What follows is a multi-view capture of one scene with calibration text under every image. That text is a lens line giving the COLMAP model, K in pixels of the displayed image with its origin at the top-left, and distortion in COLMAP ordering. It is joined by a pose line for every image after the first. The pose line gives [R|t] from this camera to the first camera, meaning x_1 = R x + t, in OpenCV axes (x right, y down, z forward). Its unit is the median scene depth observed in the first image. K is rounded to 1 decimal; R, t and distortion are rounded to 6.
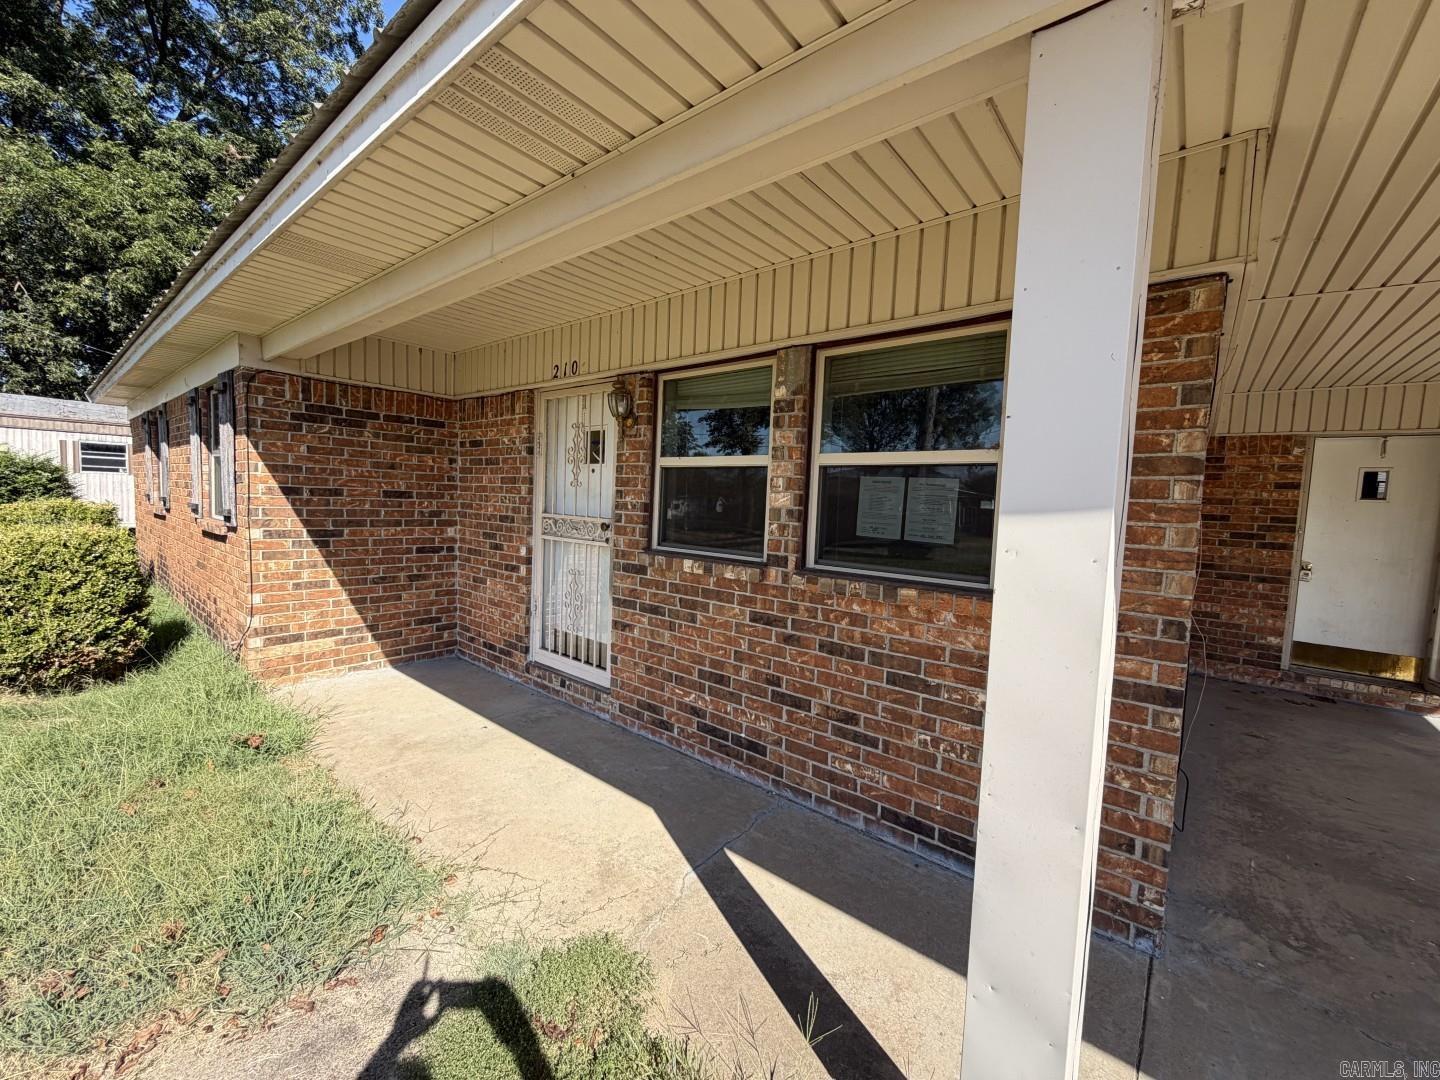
lens RADIAL K [[579.8, 0, 714.6], [0, 579.8, 538.8], [0, 0, 1]] dist [-0.001457, 0.000016]
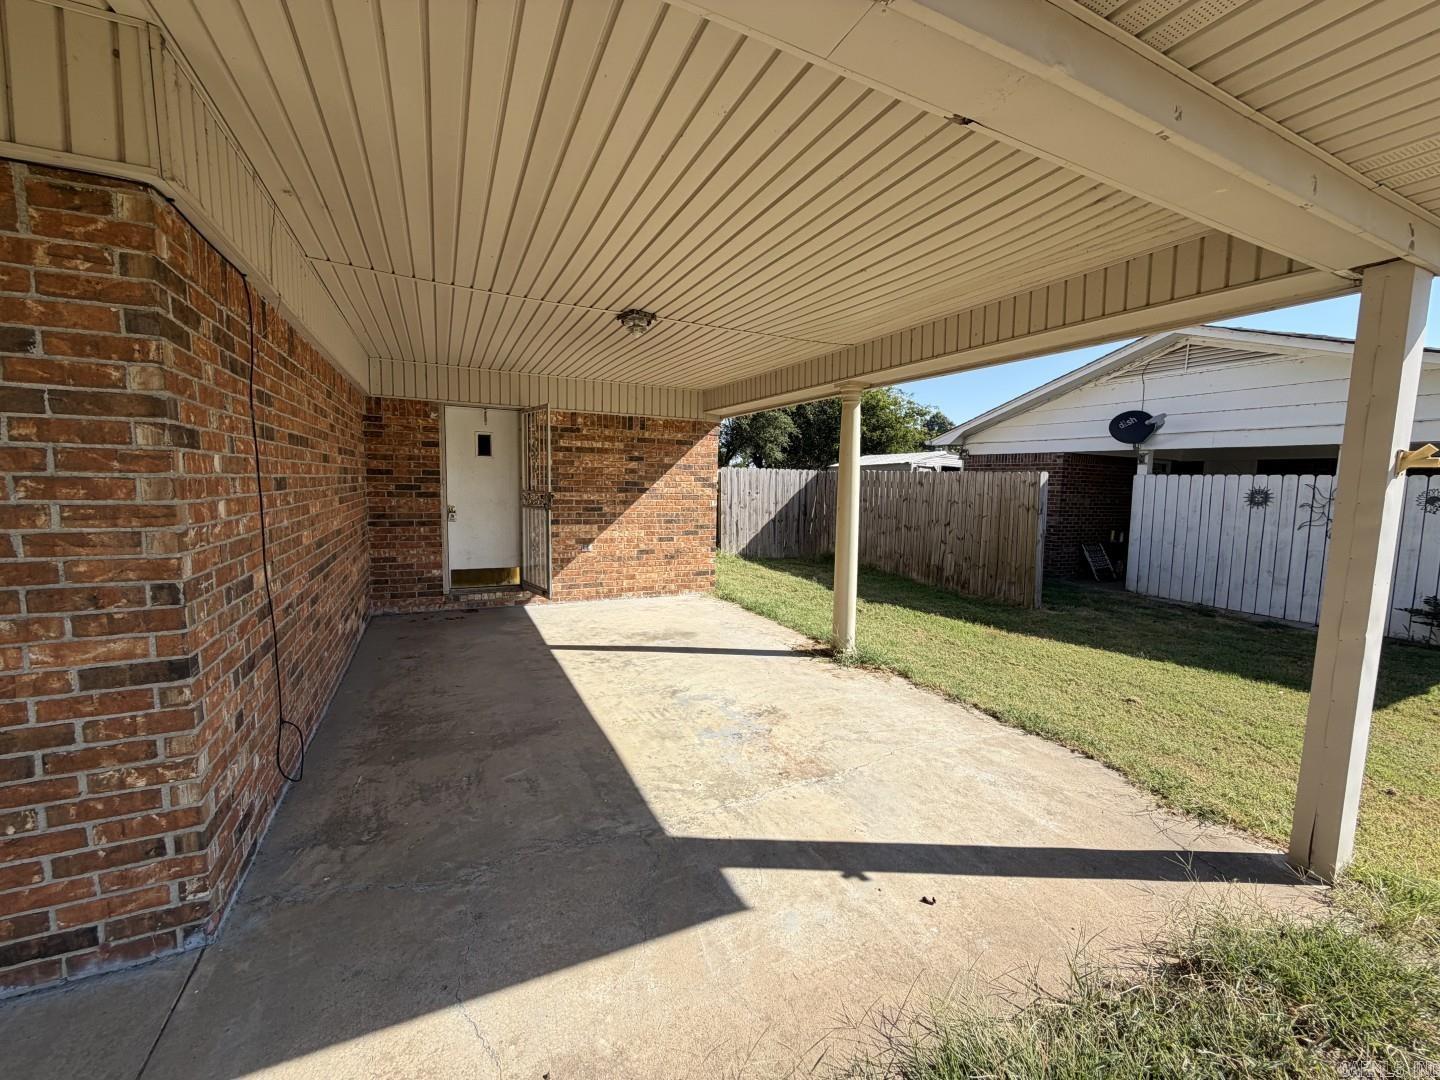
lens RADIAL K [[579.8, 0, 720.5], [0, 579.8, 538.4], [0, 0, 1]] dist [-0.001457, 0.000016]
pose [[0.409677, -0.121039, 0.904165, 0.311800], [0.057802, 0.992611, 0.106689, 0.024148], [-0.910397, 0.008554, 0.413647, -0.120085]]
